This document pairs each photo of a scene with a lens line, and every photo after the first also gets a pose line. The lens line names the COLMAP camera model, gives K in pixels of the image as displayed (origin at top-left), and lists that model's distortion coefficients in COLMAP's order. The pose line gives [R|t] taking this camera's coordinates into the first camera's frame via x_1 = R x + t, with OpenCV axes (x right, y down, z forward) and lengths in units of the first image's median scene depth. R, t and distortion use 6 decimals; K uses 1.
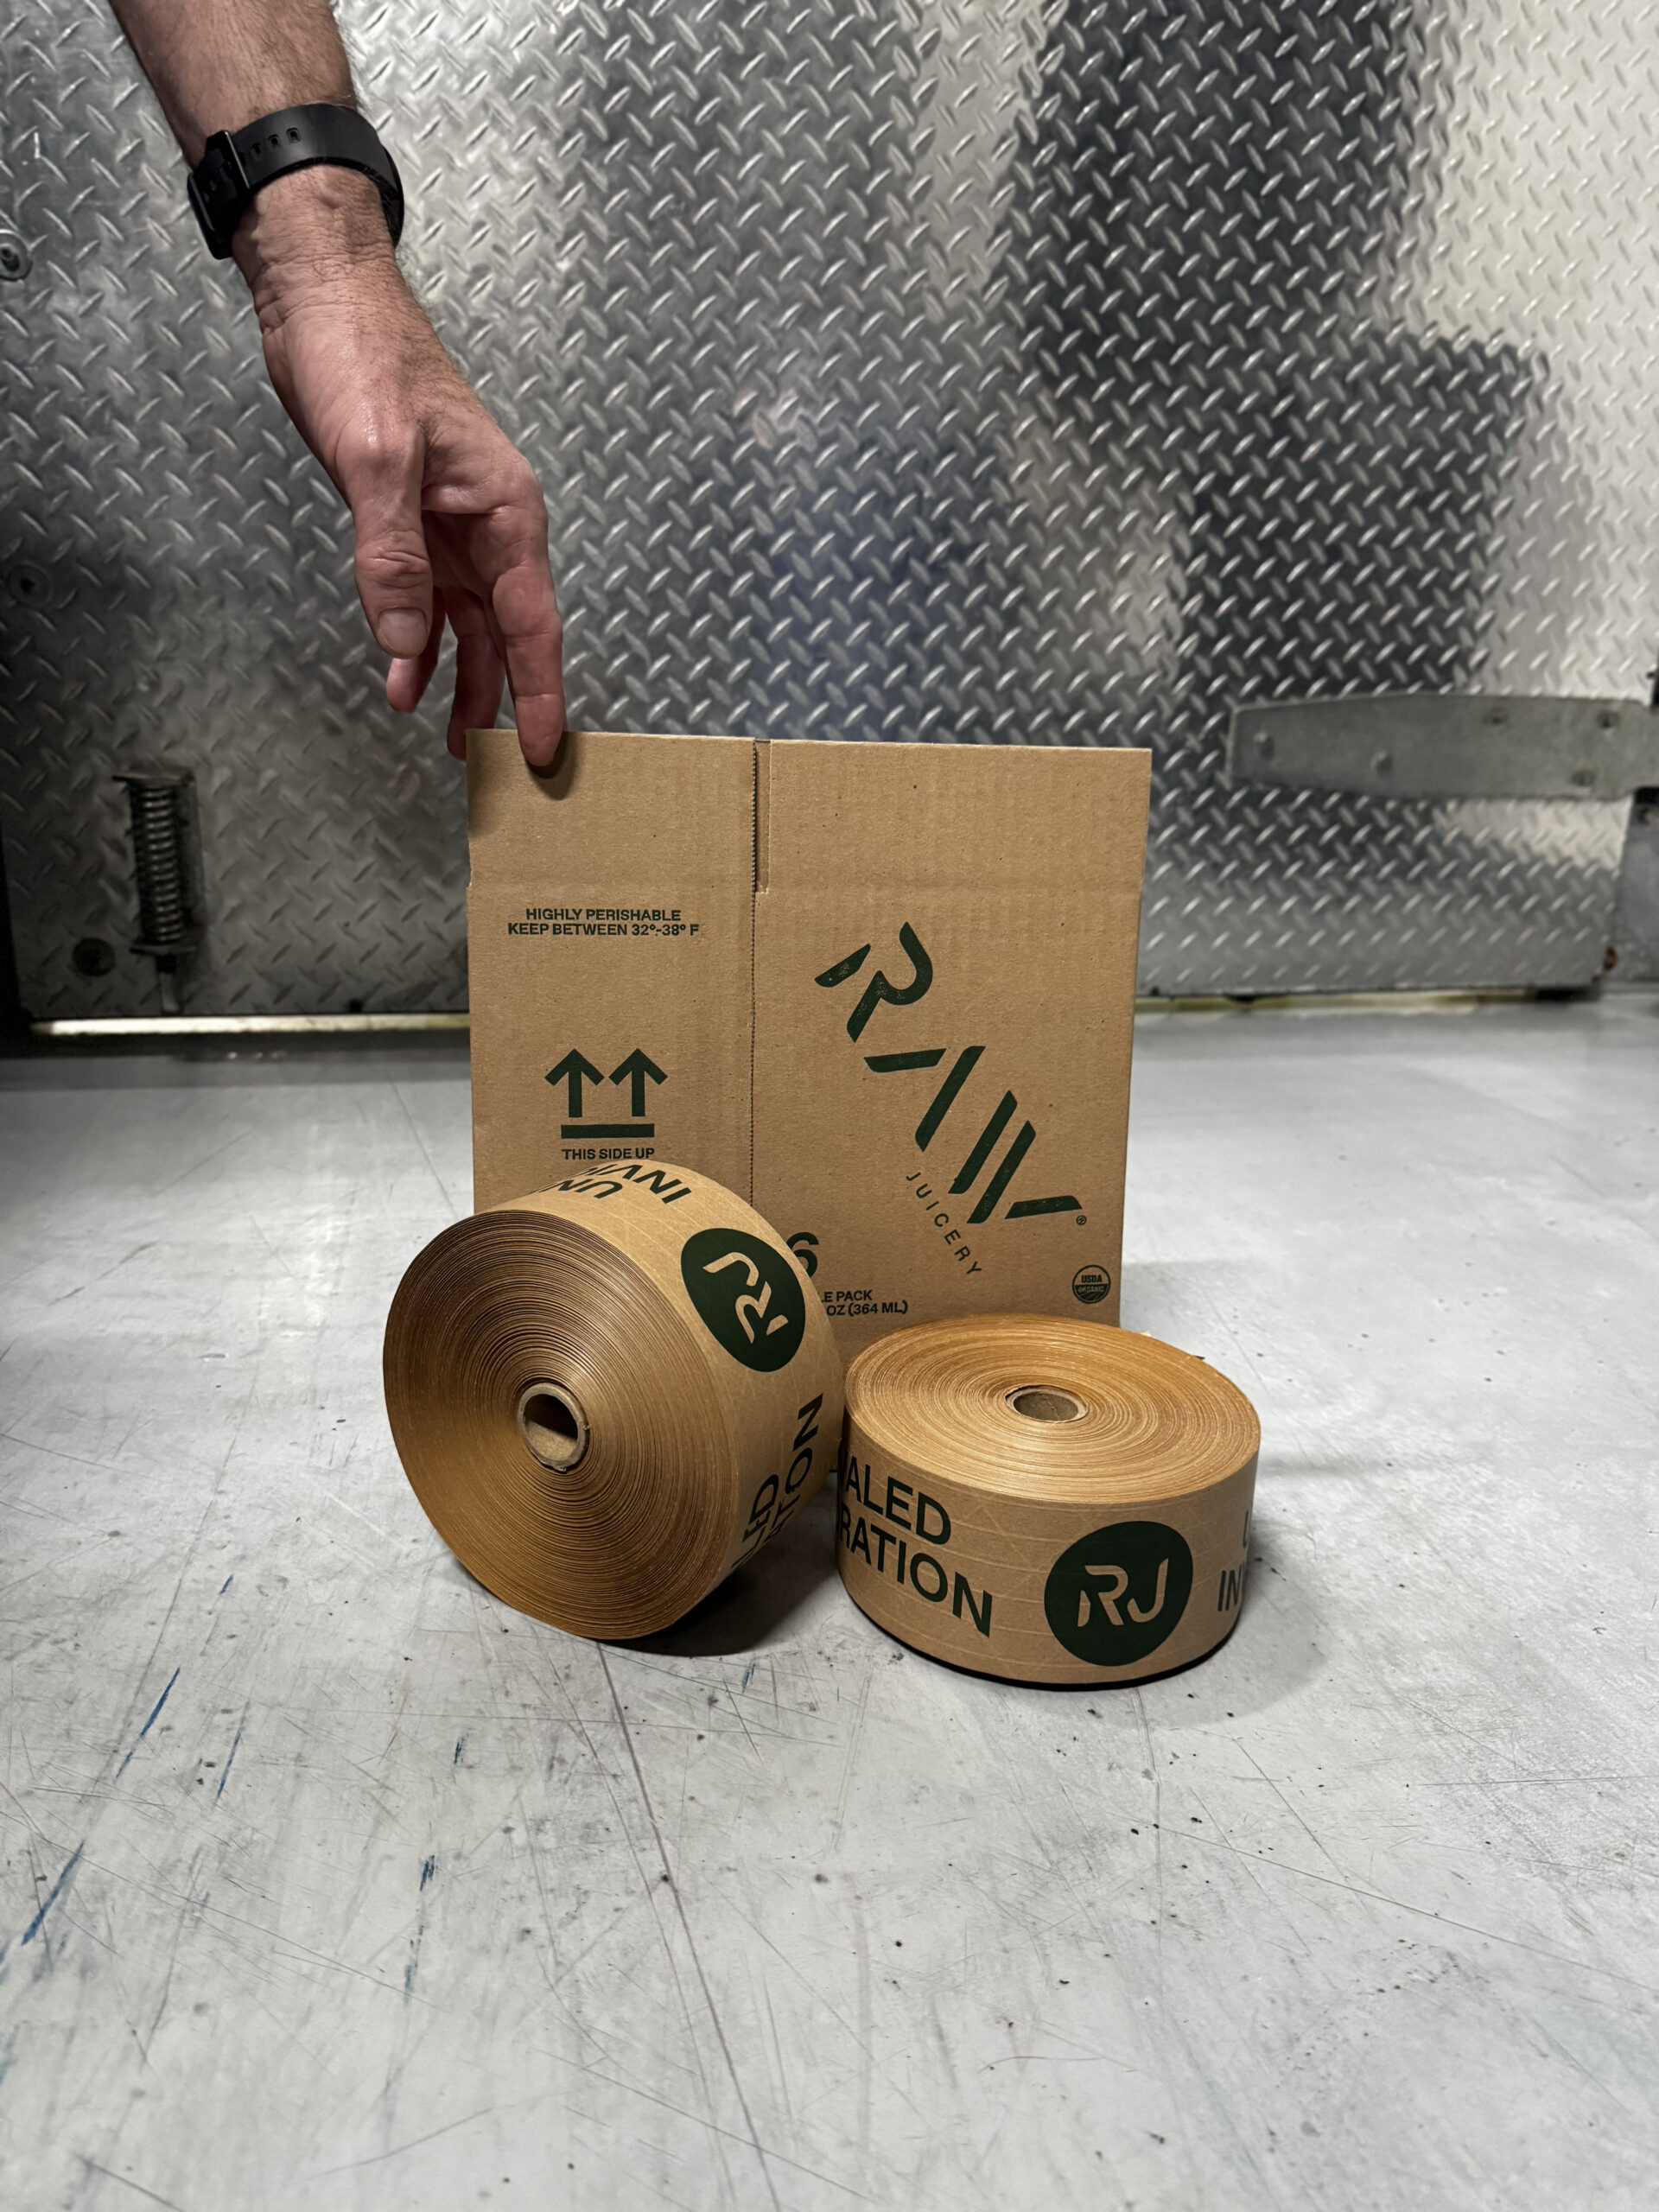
lens RADIAL K [[1556.8, 0, 829.5], [0, 1556.8, 1106.0], [0, 0, 1]] dist [-0.005736, -0.002690]
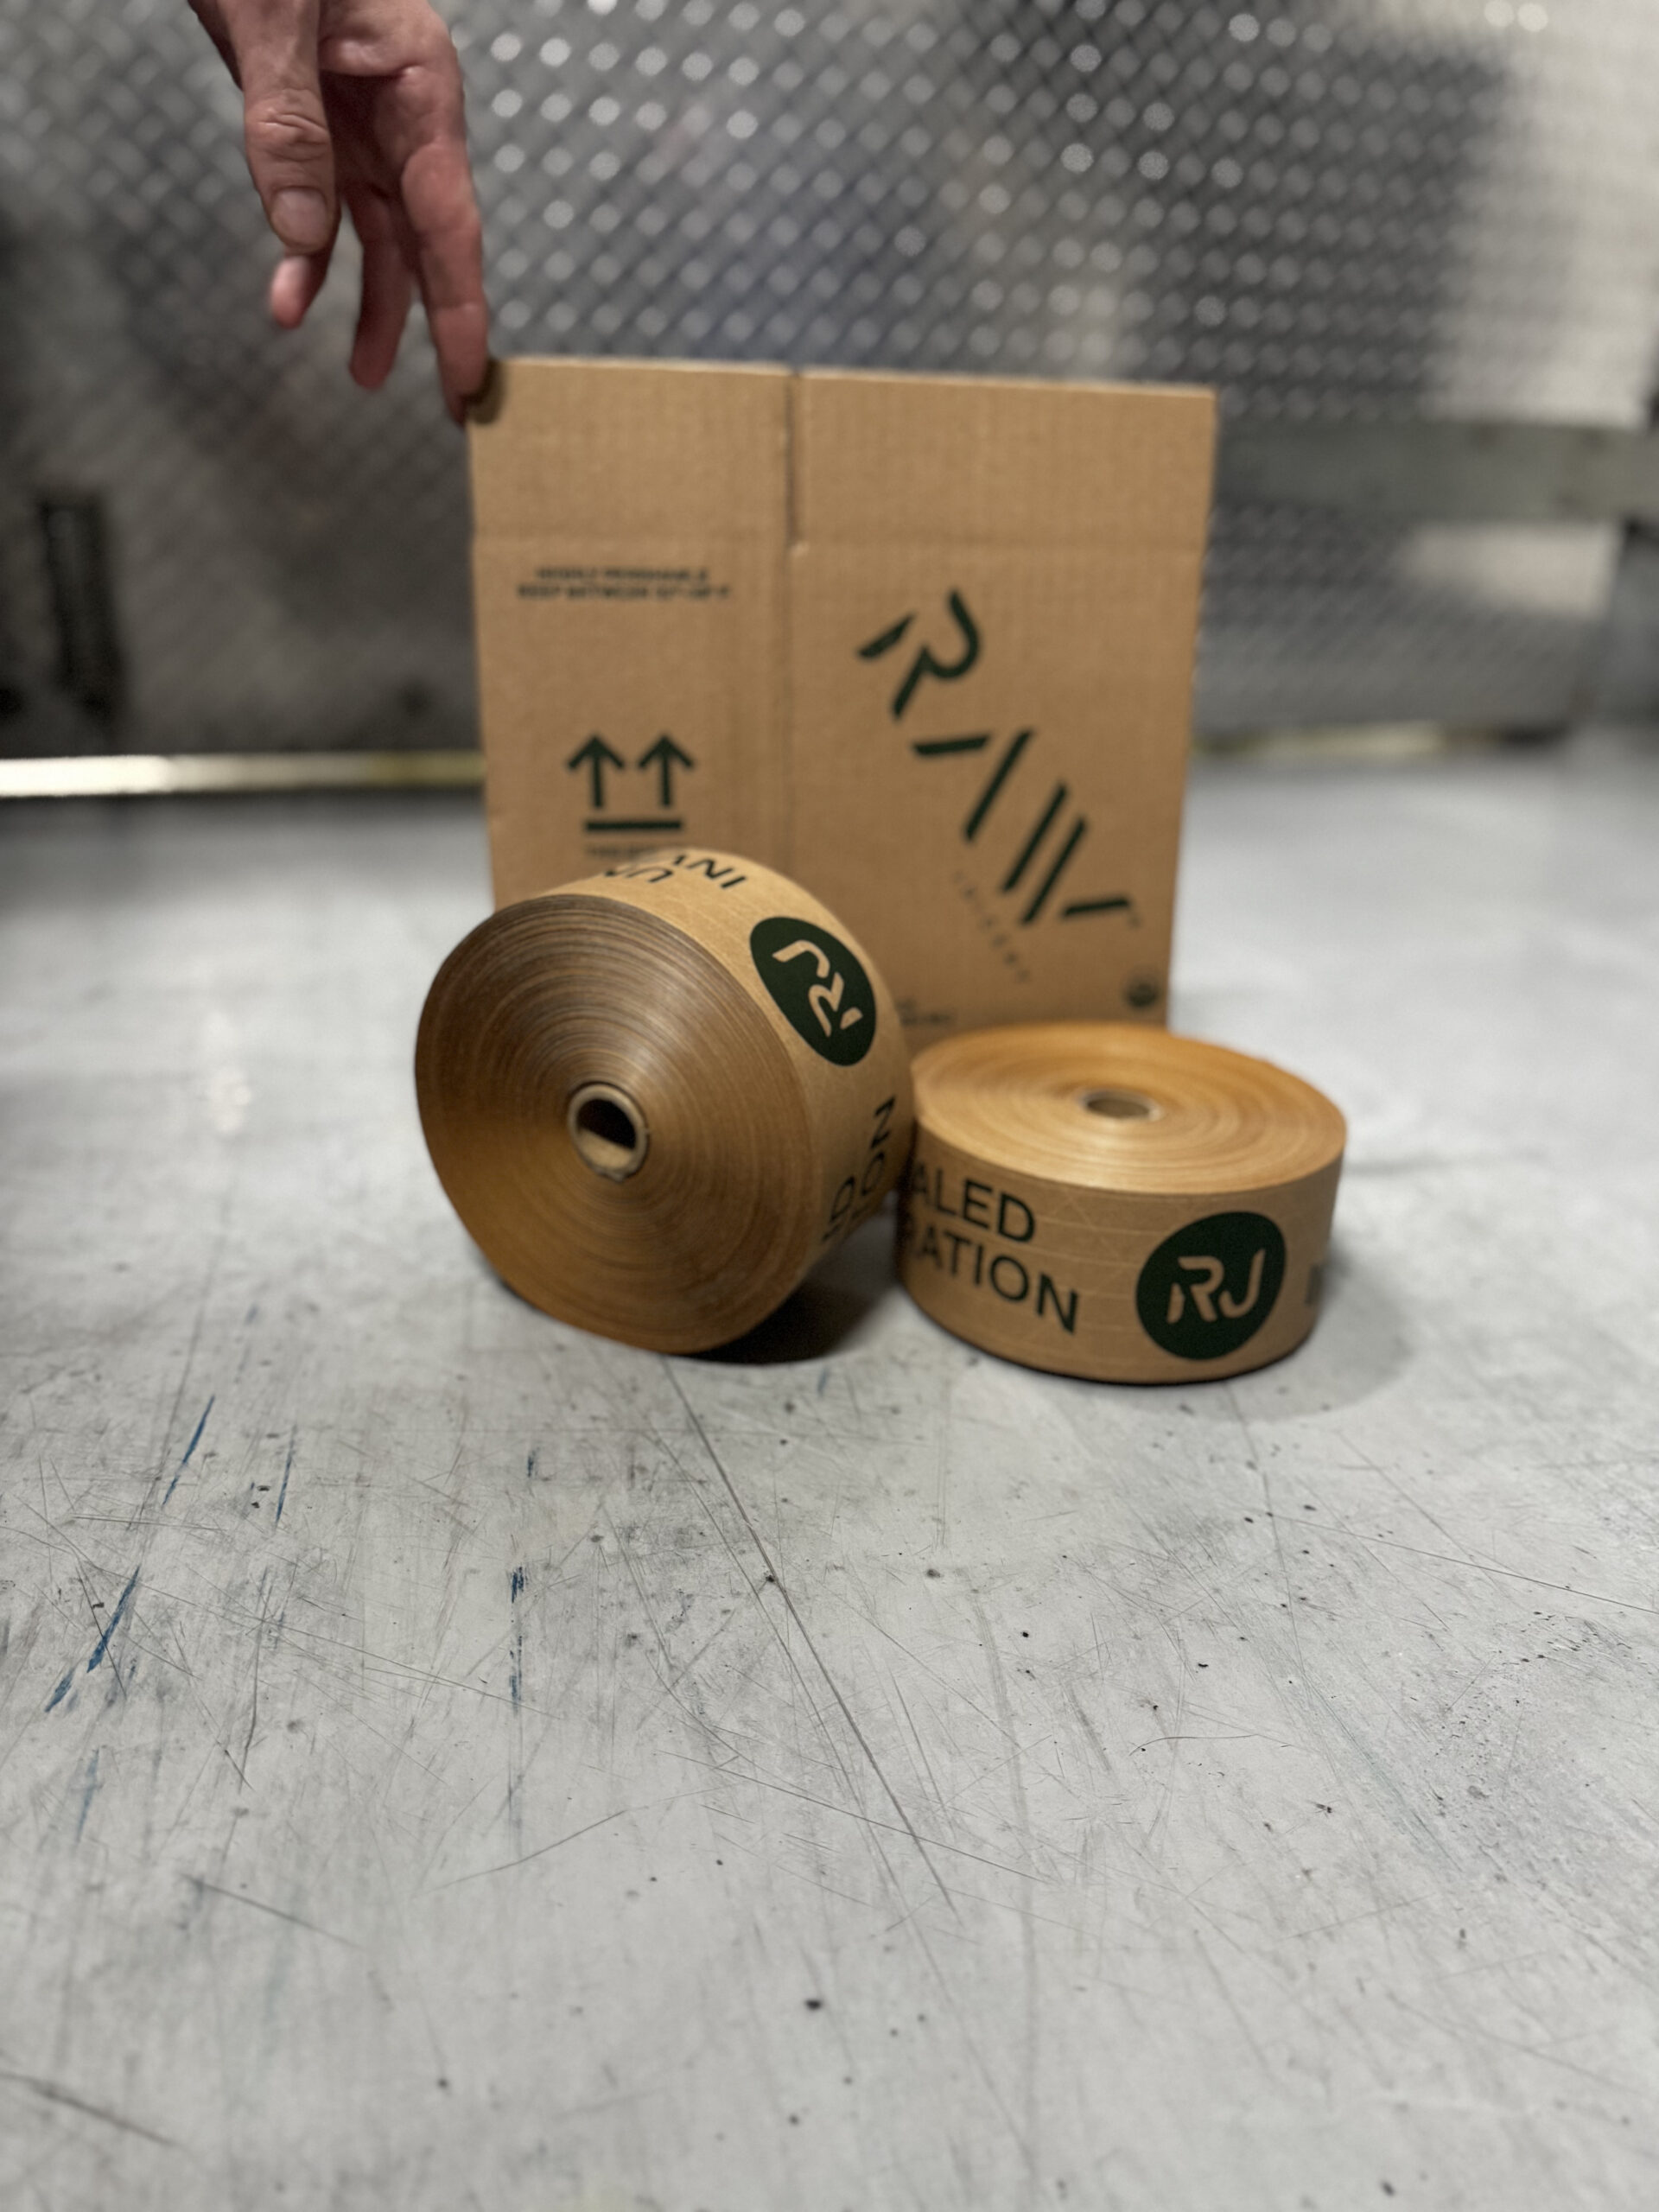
lens RADIAL K [[1543.2, 0, 829.5], [0, 1543.2, 1106.0], [0, 0, 1]] dist [0.069318, -0.160537]
pose [[0.998815, -0.023095, 0.042846, -0.090558], [0.016841, 0.989871, 0.140968, 0.068599], [-0.045668, -0.140079, 0.989087, 0.090976]]
